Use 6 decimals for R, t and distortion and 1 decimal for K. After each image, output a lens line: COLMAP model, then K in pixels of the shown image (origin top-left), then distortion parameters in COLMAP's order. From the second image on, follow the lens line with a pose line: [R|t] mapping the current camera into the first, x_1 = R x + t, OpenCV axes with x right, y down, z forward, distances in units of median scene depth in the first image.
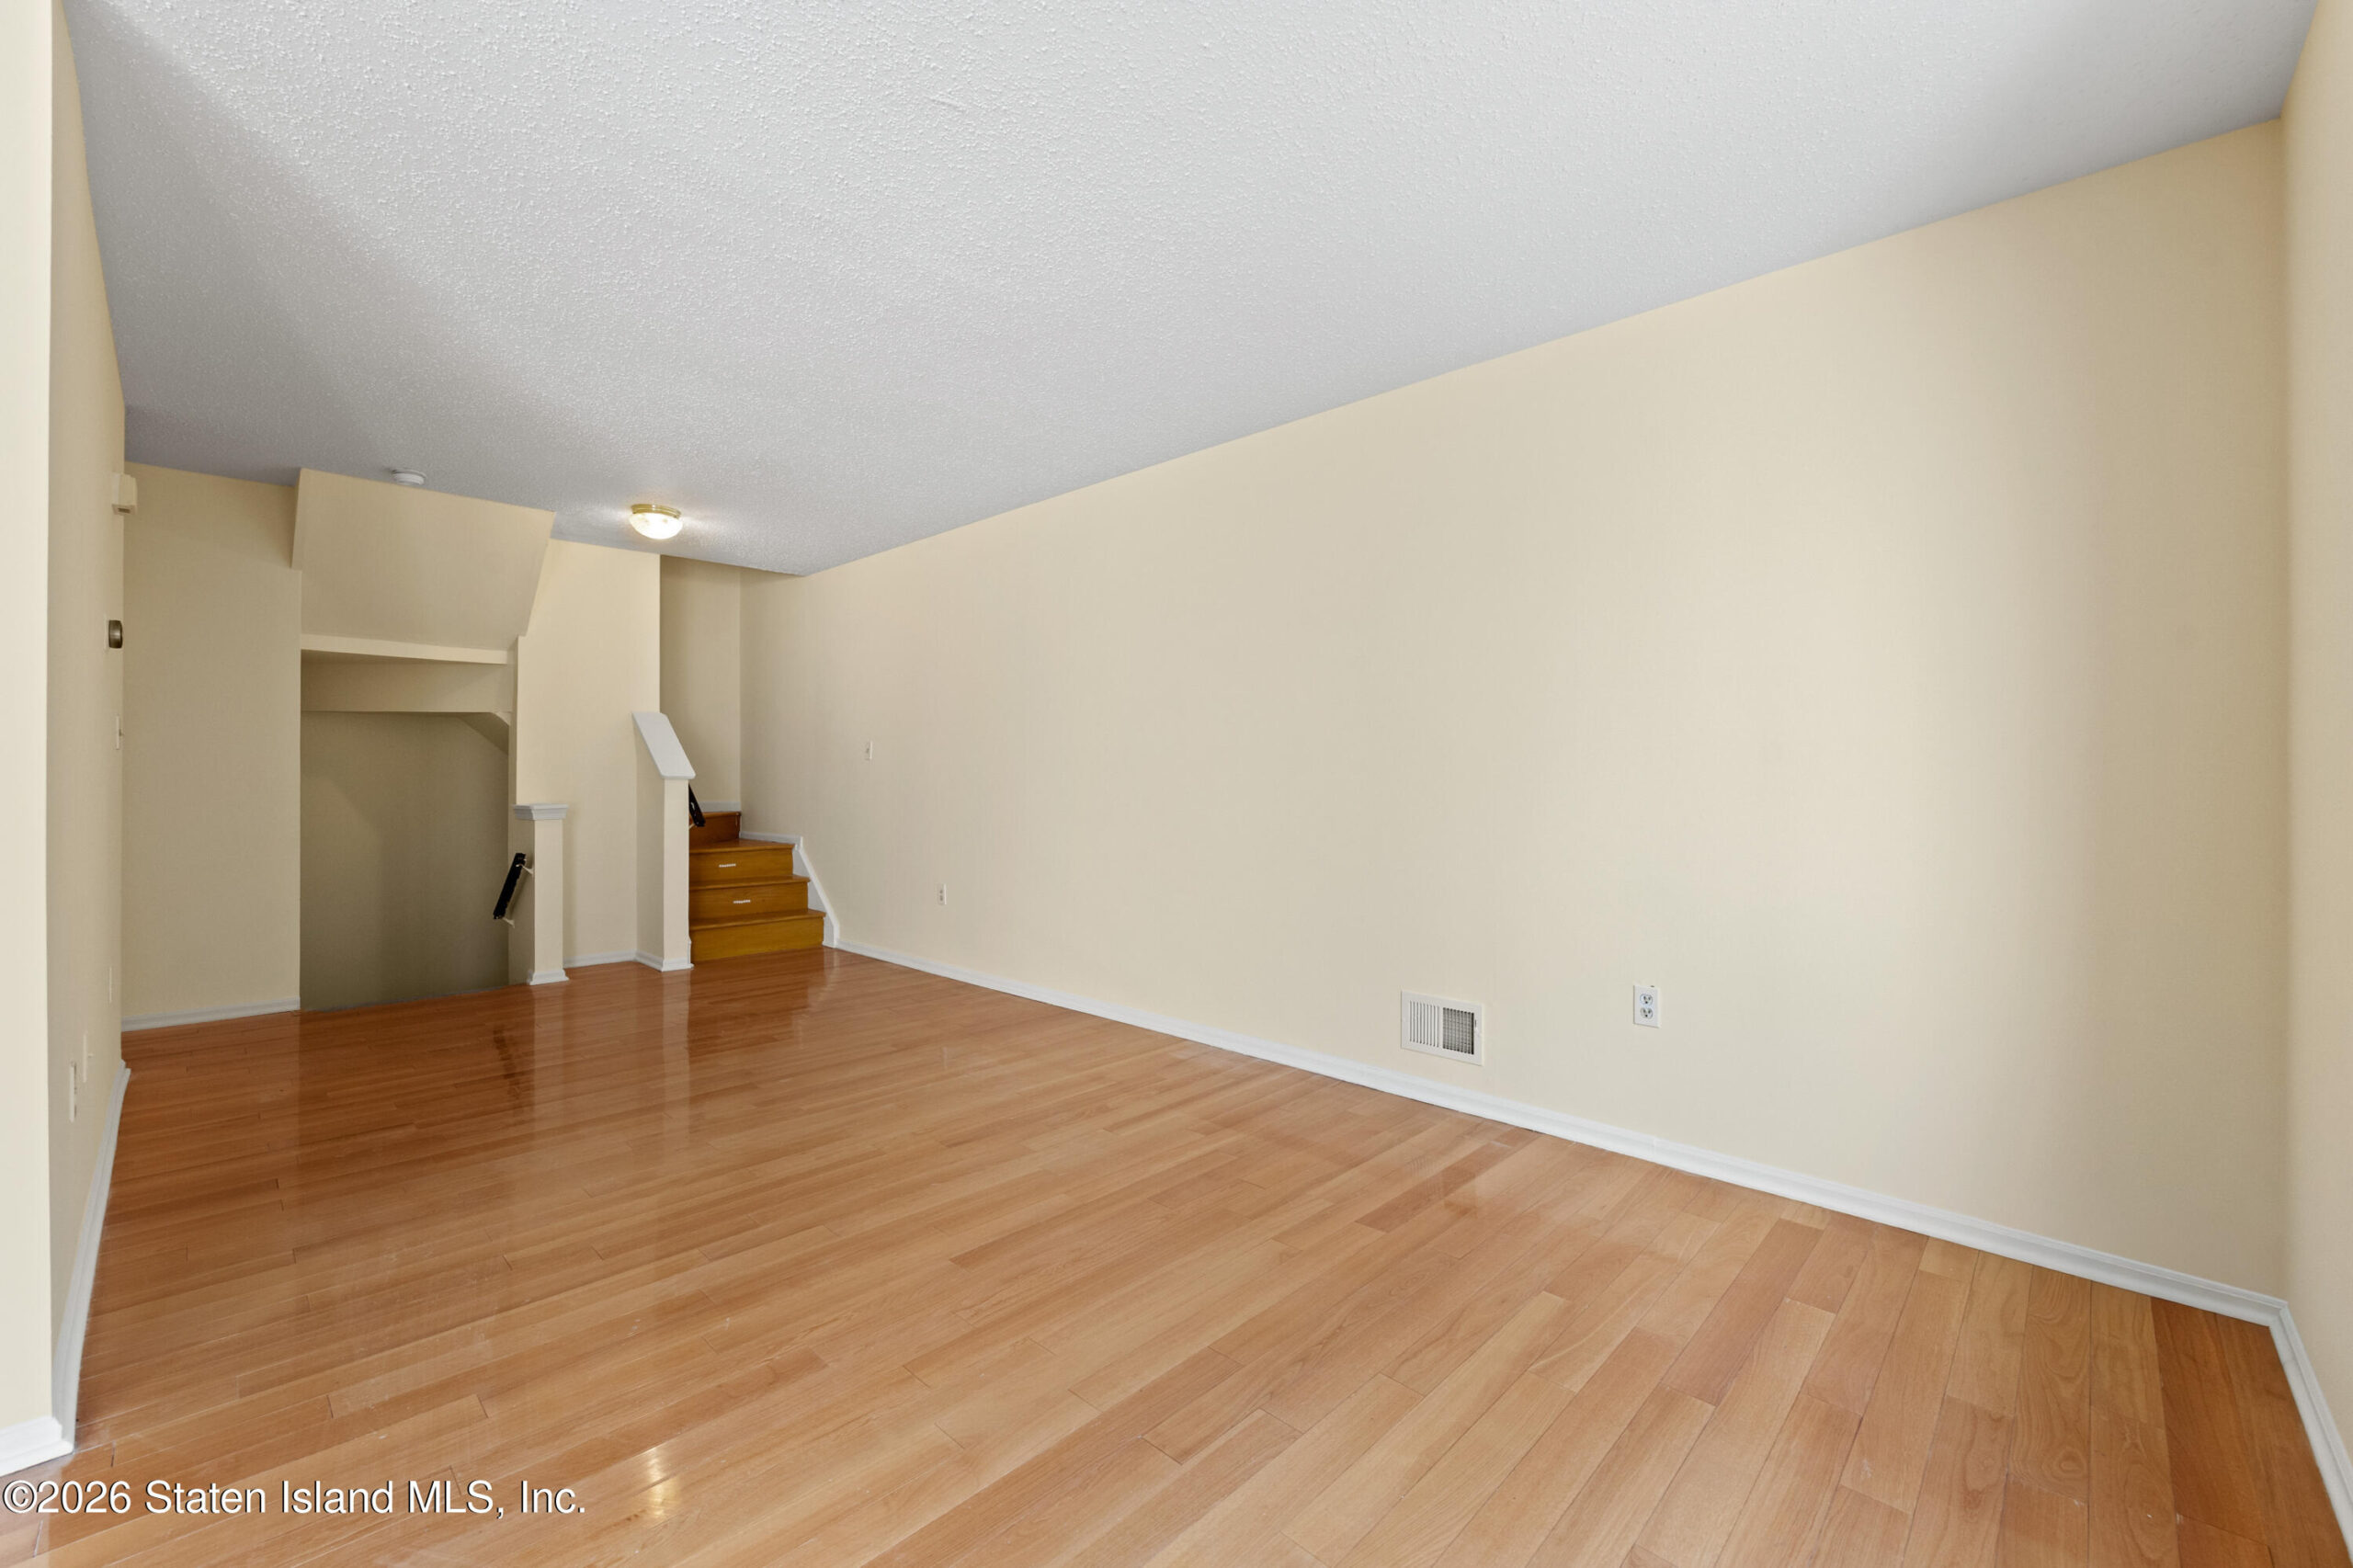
lens RADIAL K [[951.1, 0, 1176.5], [0, 951.1, 784.0], [0, 0, 1]] dist [0.001445, 0.000195]
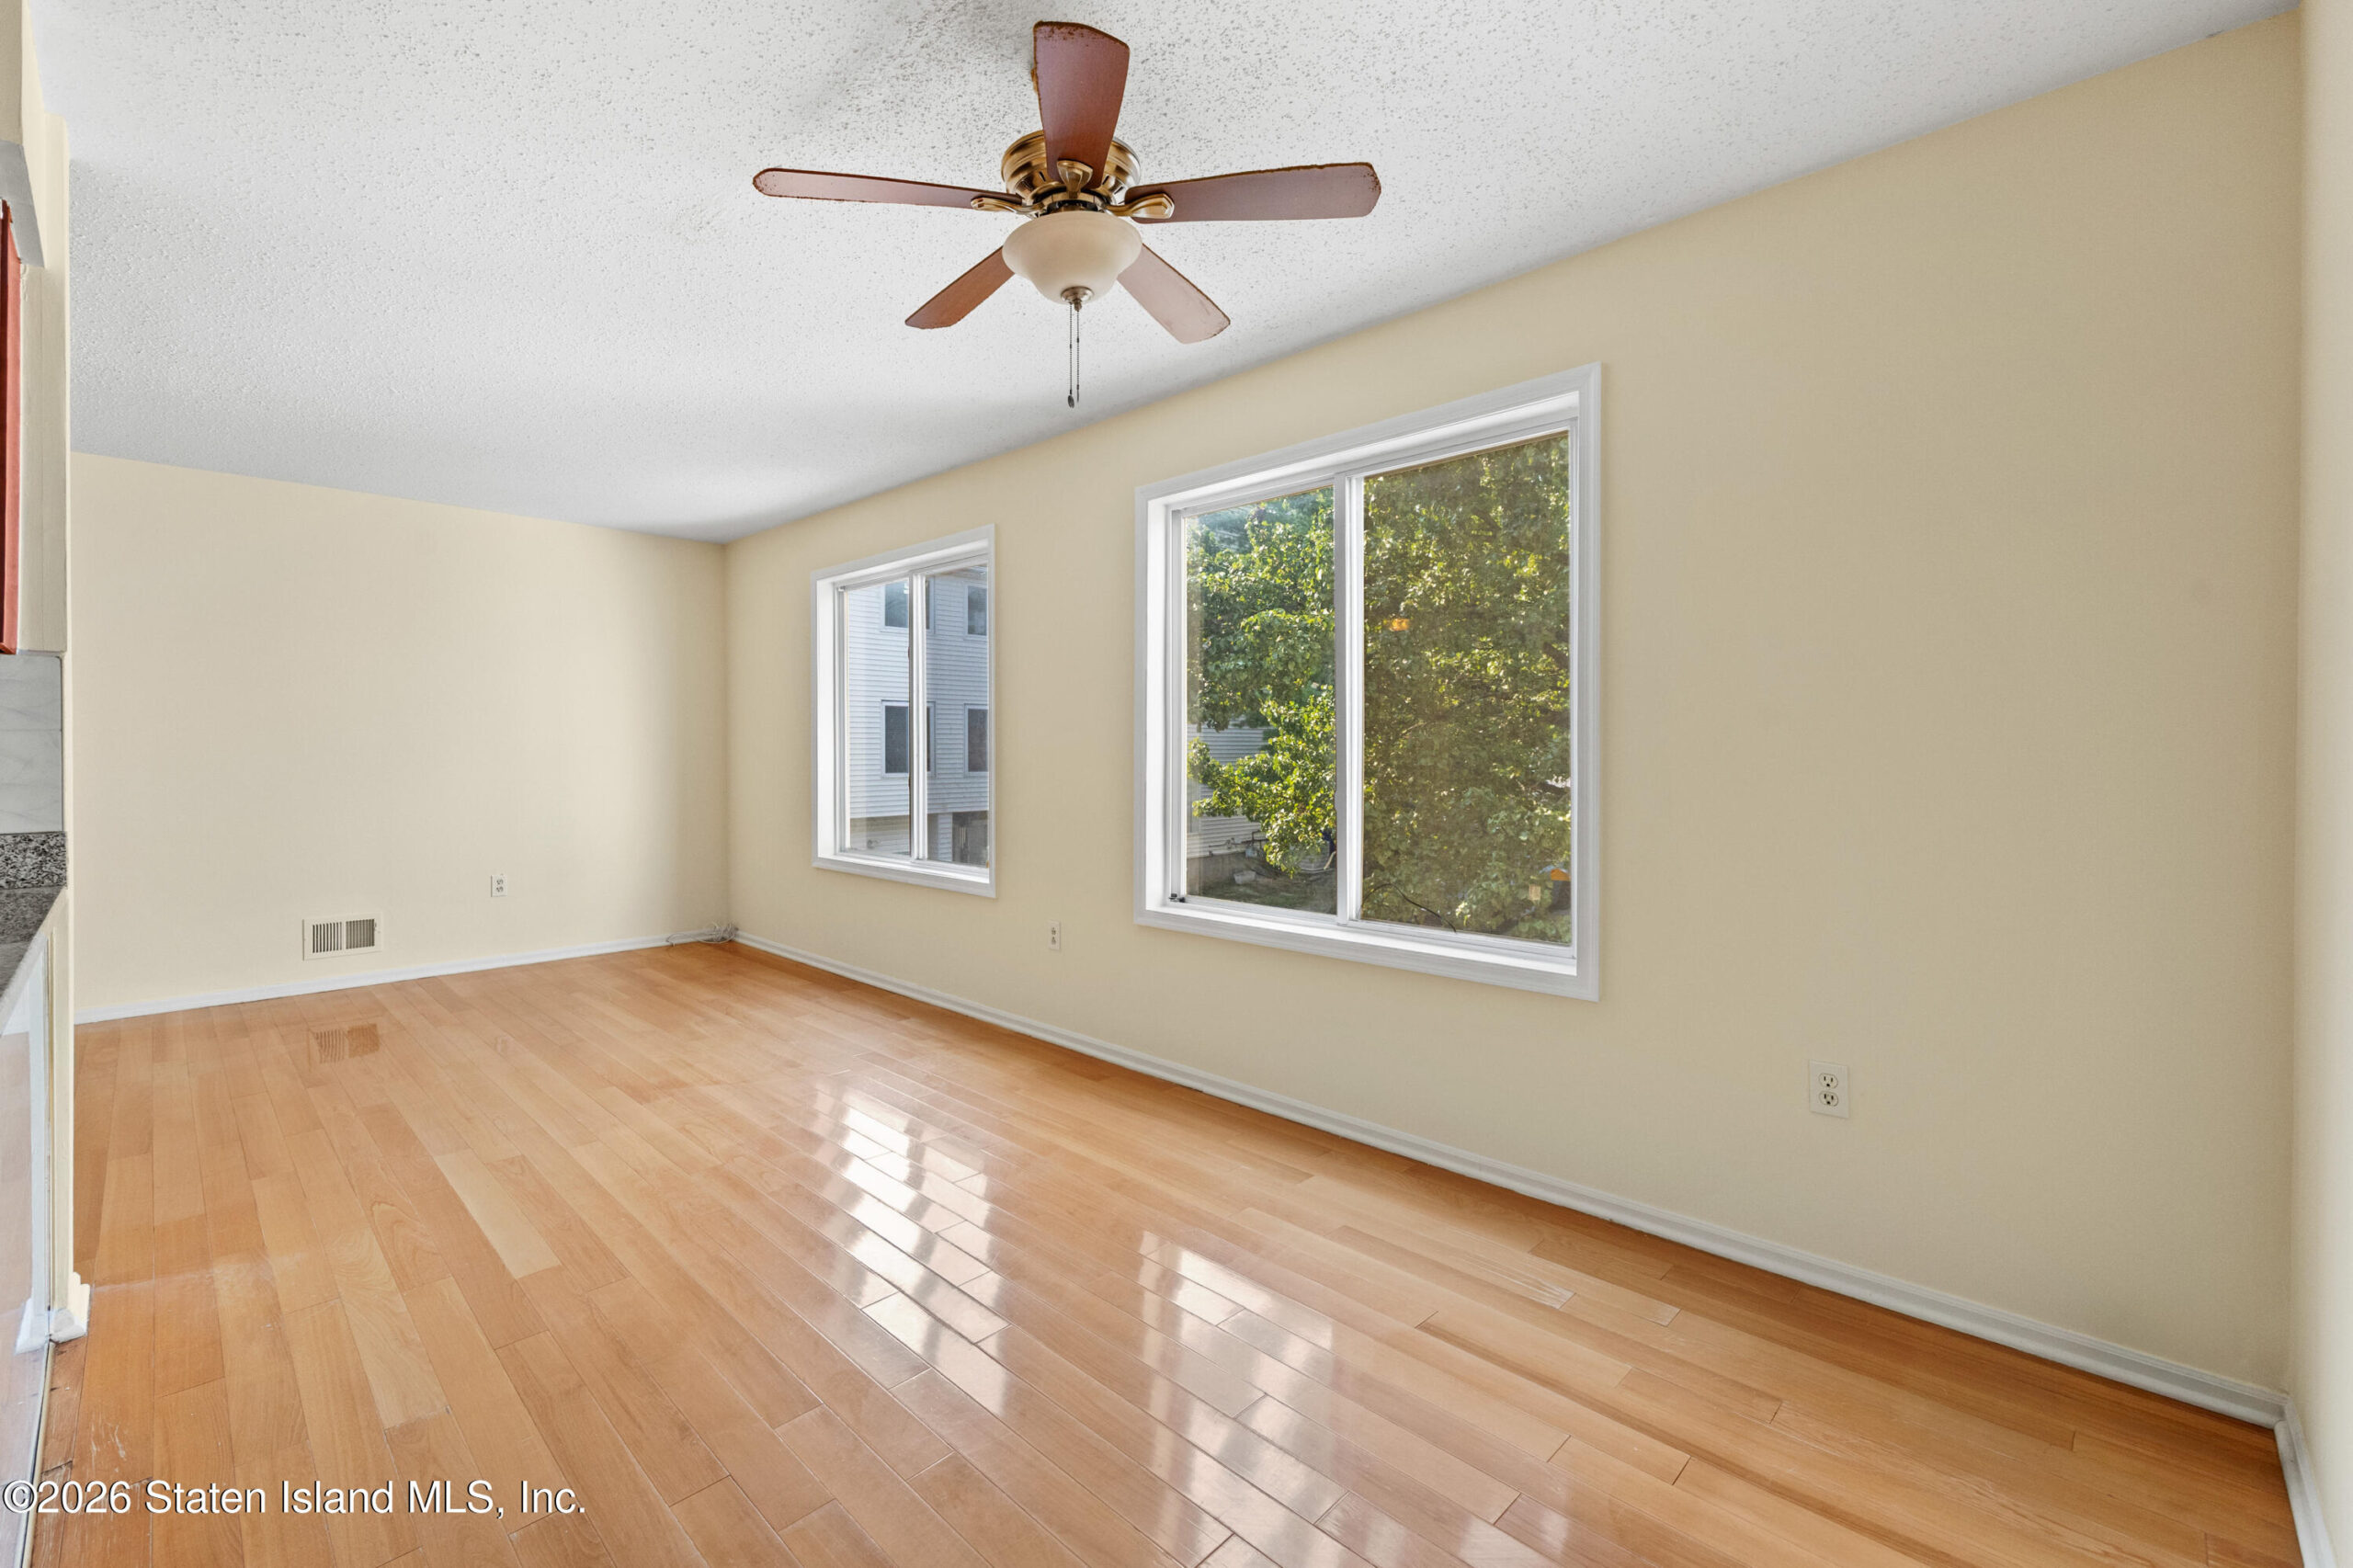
lens RADIAL K [[987.2, 0, 1159.5], [0, 987.2, 760.1], [0, 0, 1]] dist [-0.000707, 0.000004]
pose [[0.002871, -0.016695, 0.999856, -1.392031], [0.009127, 0.999819, 0.016669, -0.030165], [-0.999954, 0.009078, 0.003023, -0.286352]]
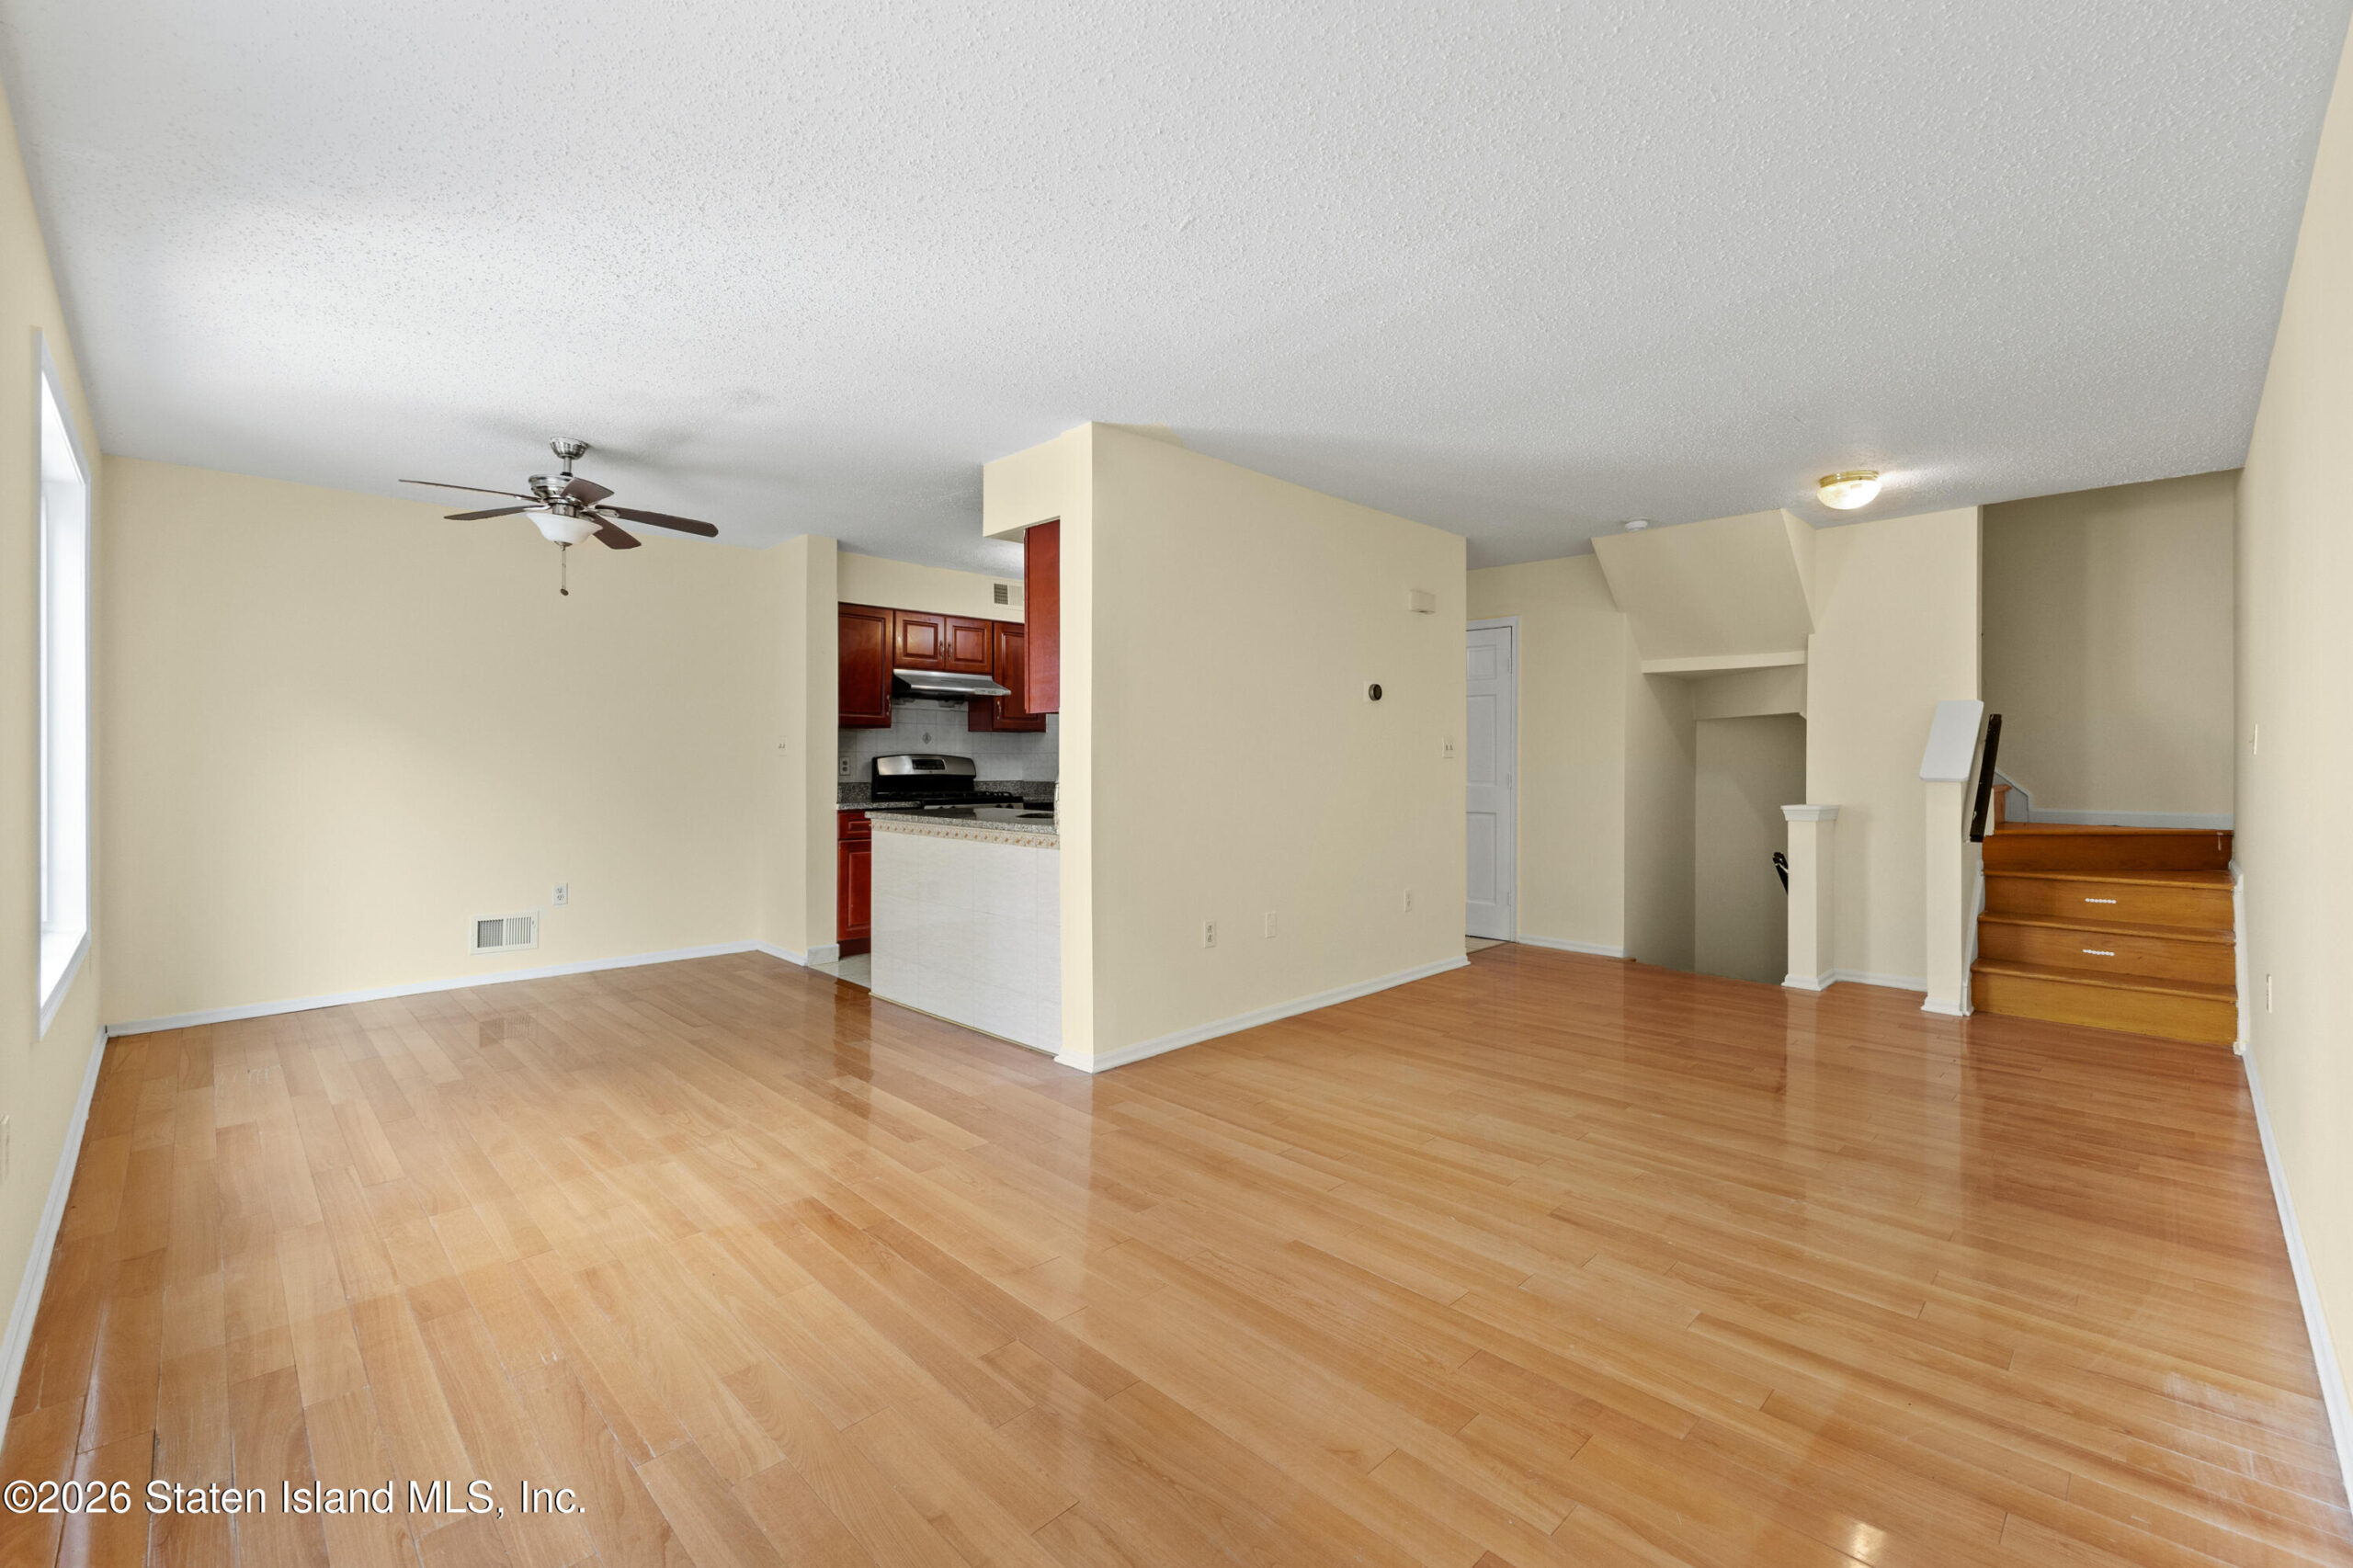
lens RADIAL K [[999.0, 0, 1176.5], [0, 999.0, 784.0], [0, 0, 1]] dist [-0.000661, 0.000038]
pose [[-0.022651, 0.017875, -0.999584, 0.682815], [-0.007151, 0.999812, 0.018041, -0.025761], [0.999718, 0.007557, -0.022519, 0.687684]]
